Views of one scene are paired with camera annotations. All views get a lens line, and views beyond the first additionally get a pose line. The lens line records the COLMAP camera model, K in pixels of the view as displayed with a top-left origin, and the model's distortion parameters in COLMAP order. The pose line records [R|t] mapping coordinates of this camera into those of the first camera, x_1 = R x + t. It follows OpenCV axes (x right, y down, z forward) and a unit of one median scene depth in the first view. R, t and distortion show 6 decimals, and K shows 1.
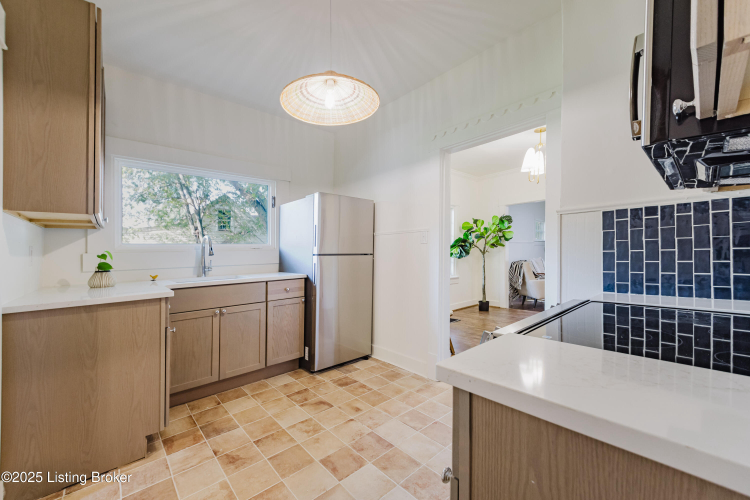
lens RADIAL K [[300.1, 0, 371.9], [0, 300.1, 250.2], [0, 0, 1]] dist [0.009960, 0.000259]
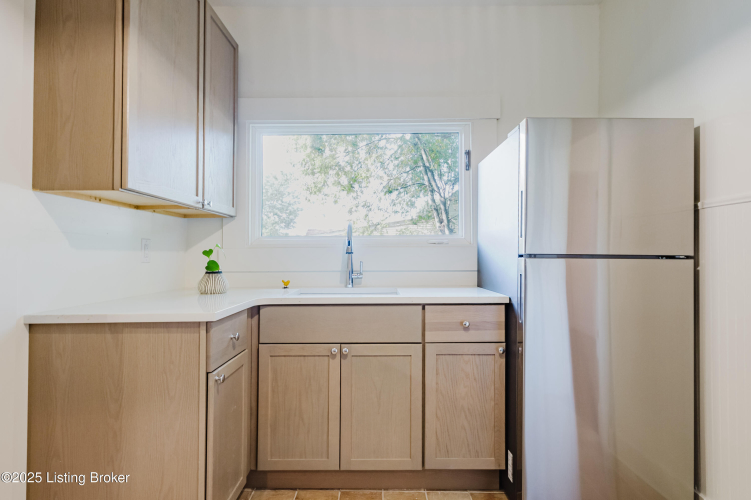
lens RADIAL K [[409.9, 0, 382.4], [0, 409.9, 236.1], [0, 0, 1]] dist [0.012238, 0.000046]
pose [[0.737007, -0.017106, -0.675668, 0.081209], [-0.006468, 0.999455, -0.032358, 0.007082], [0.675854, 0.028218, 0.736496, 0.400601]]
